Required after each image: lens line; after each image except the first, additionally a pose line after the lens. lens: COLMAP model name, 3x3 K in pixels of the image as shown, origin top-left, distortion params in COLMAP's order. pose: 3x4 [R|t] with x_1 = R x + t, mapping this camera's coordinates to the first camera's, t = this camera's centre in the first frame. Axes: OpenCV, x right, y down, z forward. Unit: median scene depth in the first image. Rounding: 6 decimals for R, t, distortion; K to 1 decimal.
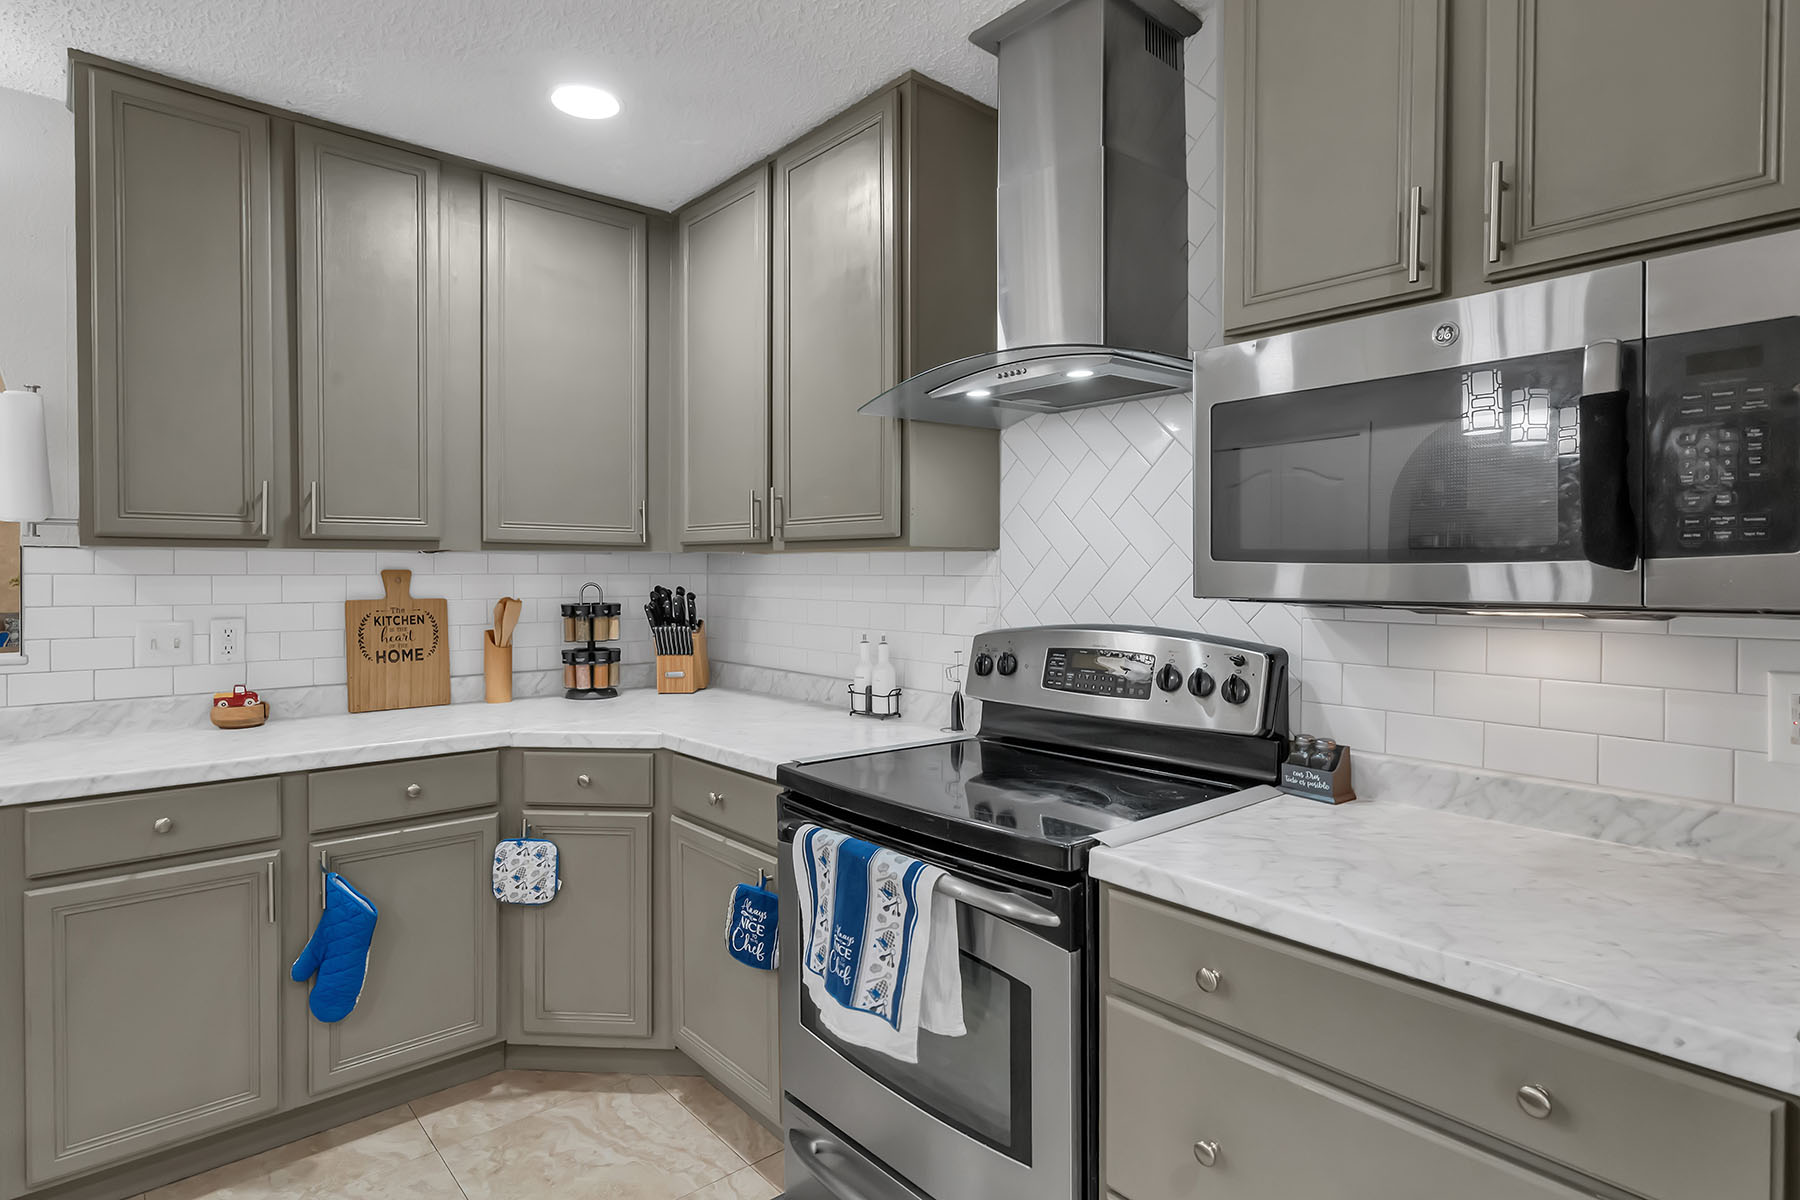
lens RADIAL K [[947.7, 0, 899.3], [0, 947.7, 575.1], [0, 0, 1]] dist [0.003810, 0.000659]
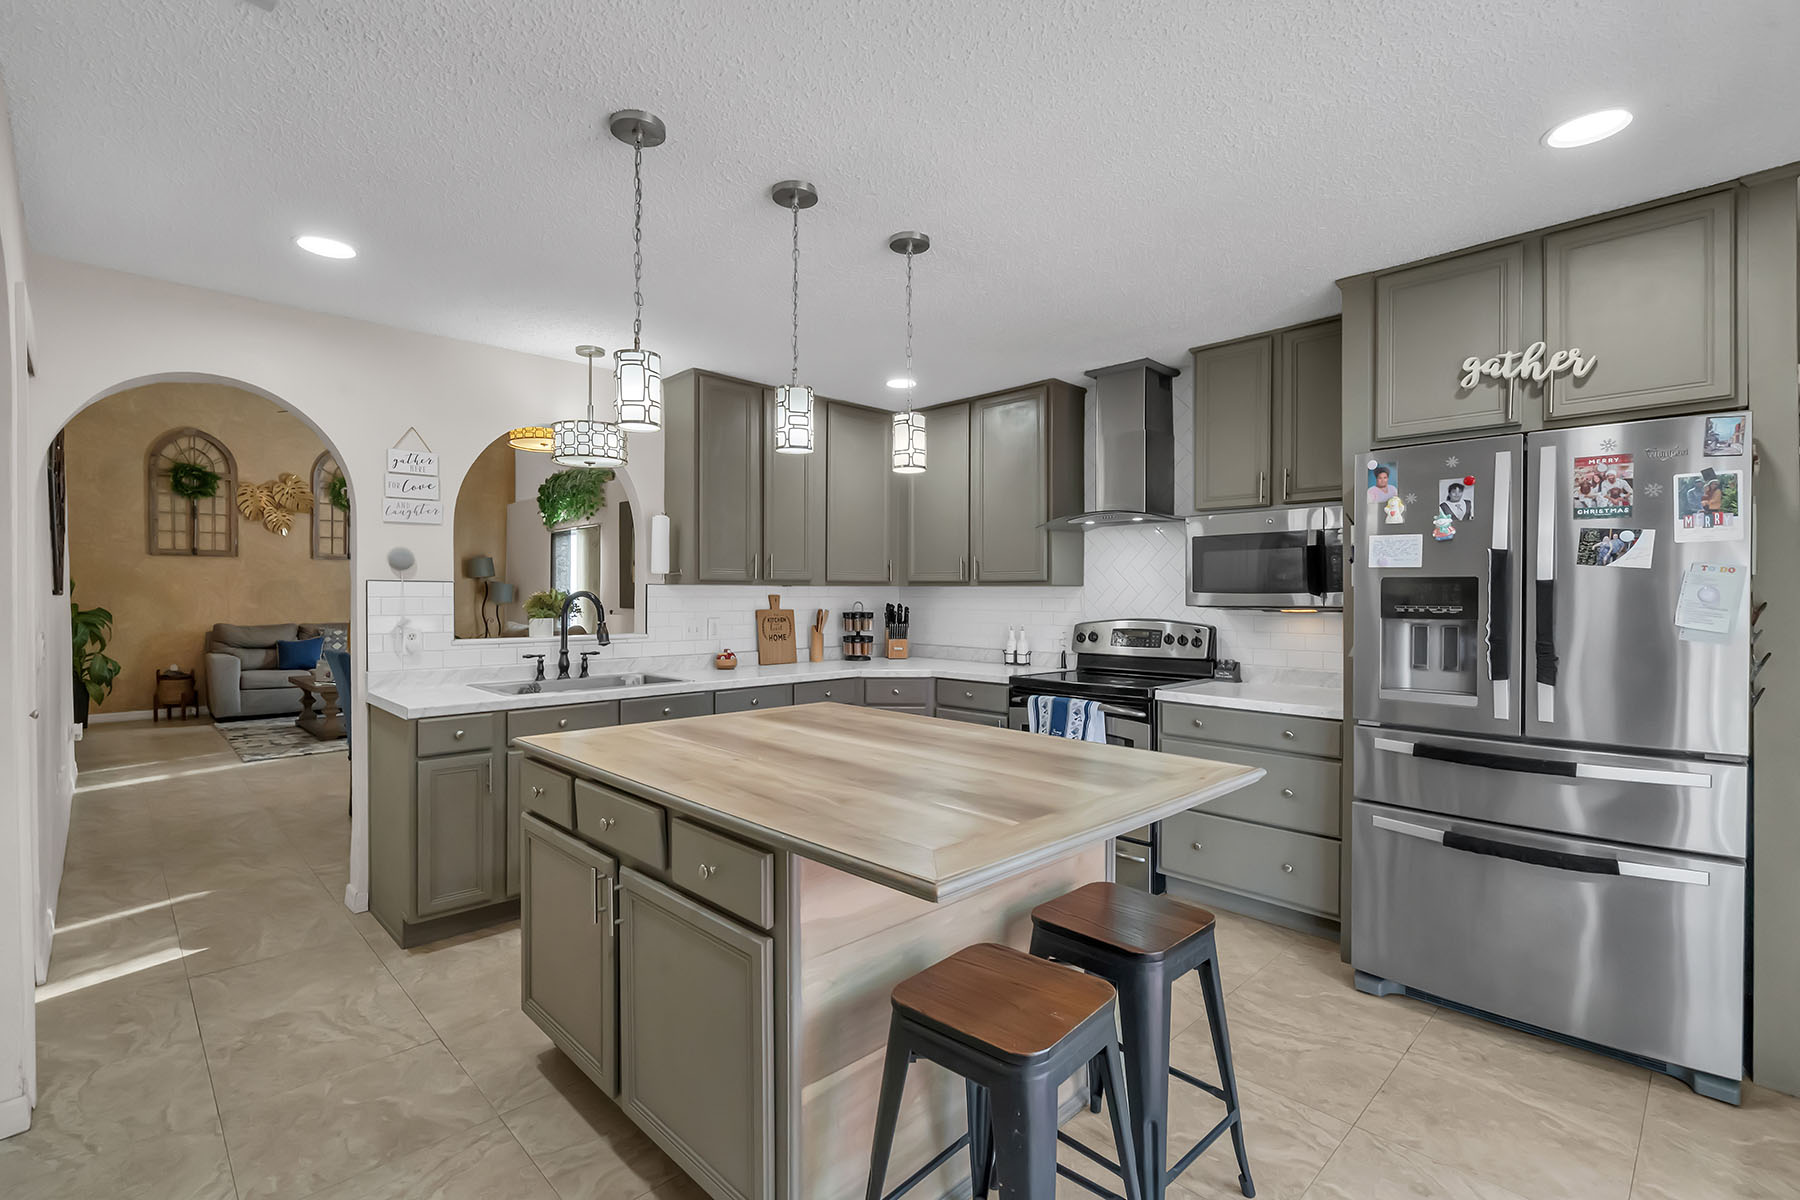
lens RADIAL K [[814.9, 0, 902.4], [0, 814.9, 597.4], [0, 0, 1]] dist [-0.002733, 0.000019]
pose [[0.998245, 0.000178, 0.059227, -0.430707], [-0.000093, 0.999999, -0.001448, 0.002573], [-0.059227, 0.001440, 0.998243, -0.870189]]
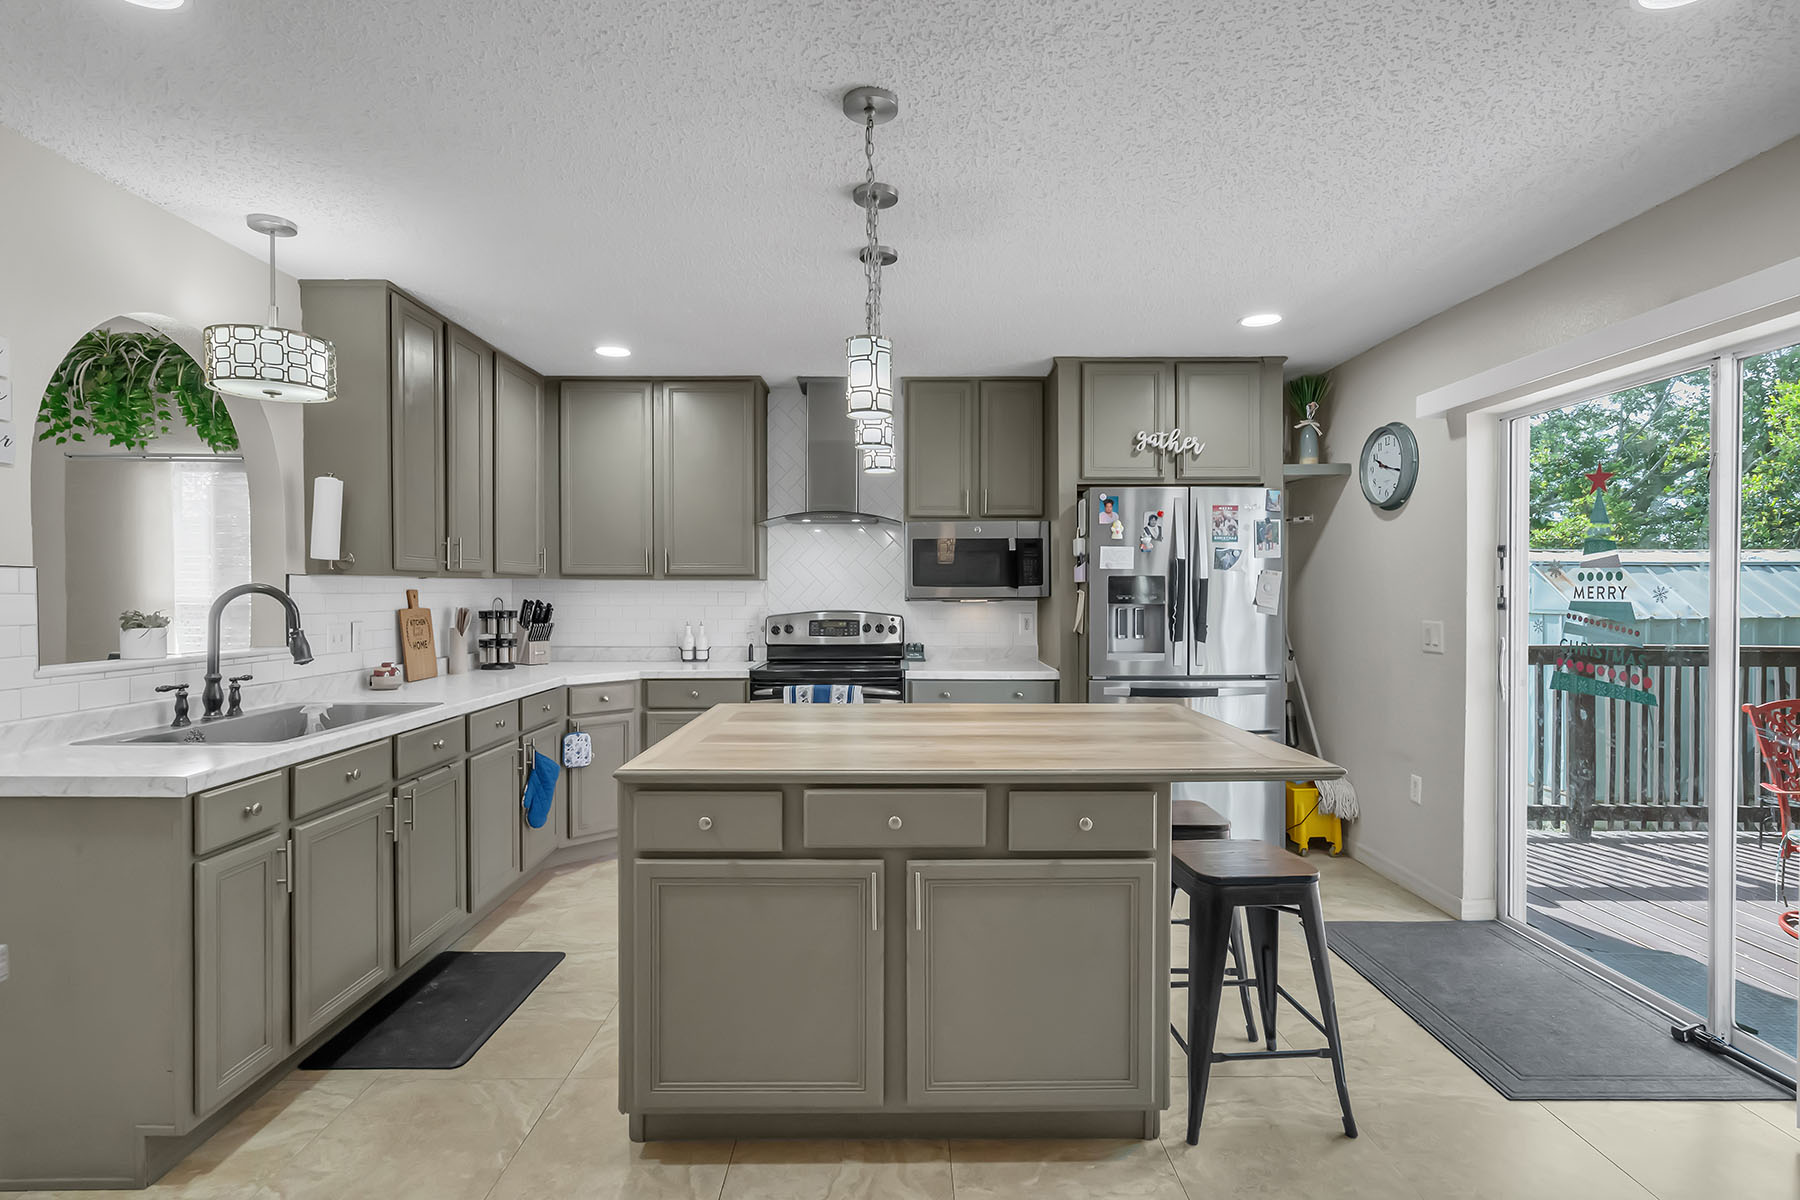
lens RADIAL K [[874.5, 0, 900.0], [0, 874.5, 600.0], [0, 0, 1]] dist [-0.000627, 0.000300]
pose [[0.650549, -0.010902, 0.759386, -1.291371], [0.005544, 0.999938, 0.009606, 0.002589], [-0.759444, -0.002039, 0.650570, -0.608200]]
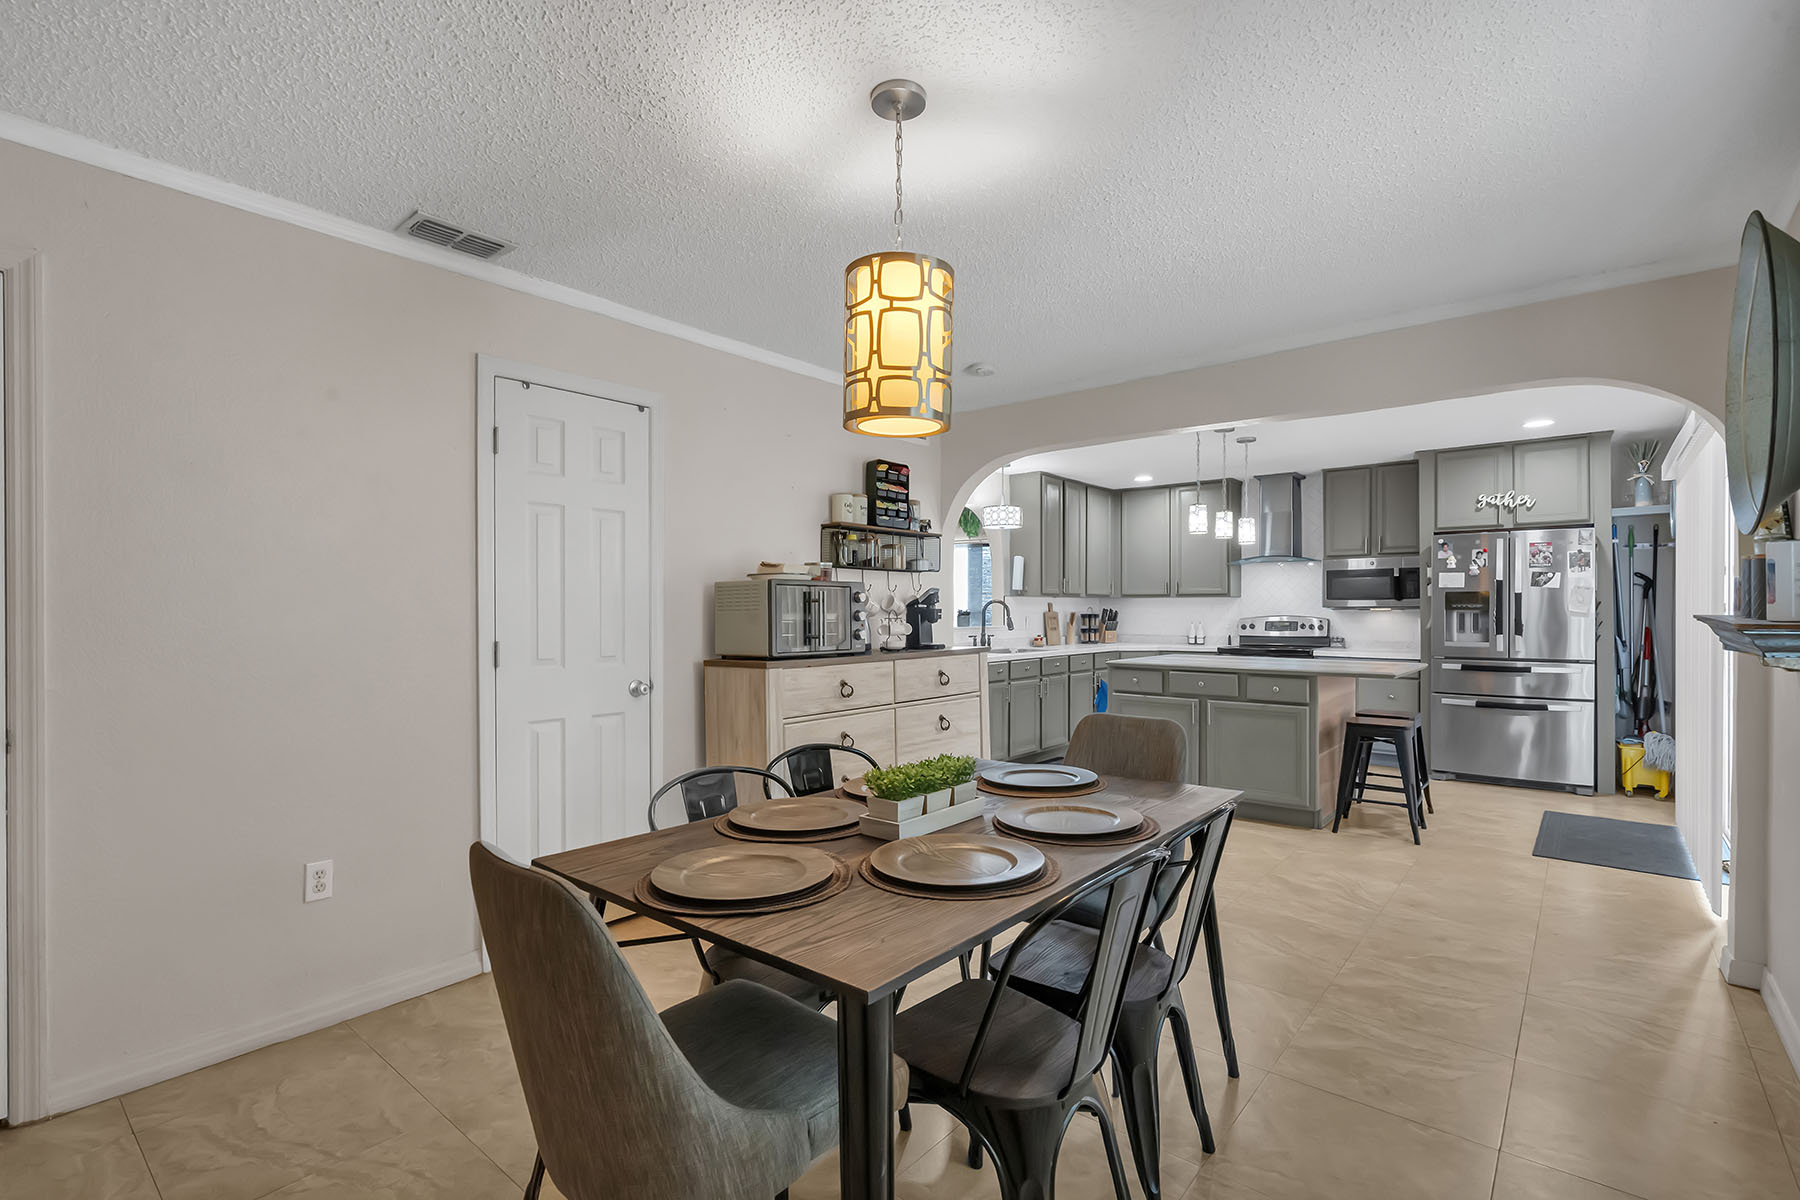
lens RADIAL K [[820.1, 0, 898.0], [0, 820.1, 608.0], [0, 0, 1]] dist [-0.004171, -0.000035]
pose [[0.987953, -0.000748, 0.154751, -1.758542], [0.002036, 0.999965, -0.008165, 0.040736], [-0.154740, 0.008382, 0.987920, -2.017987]]
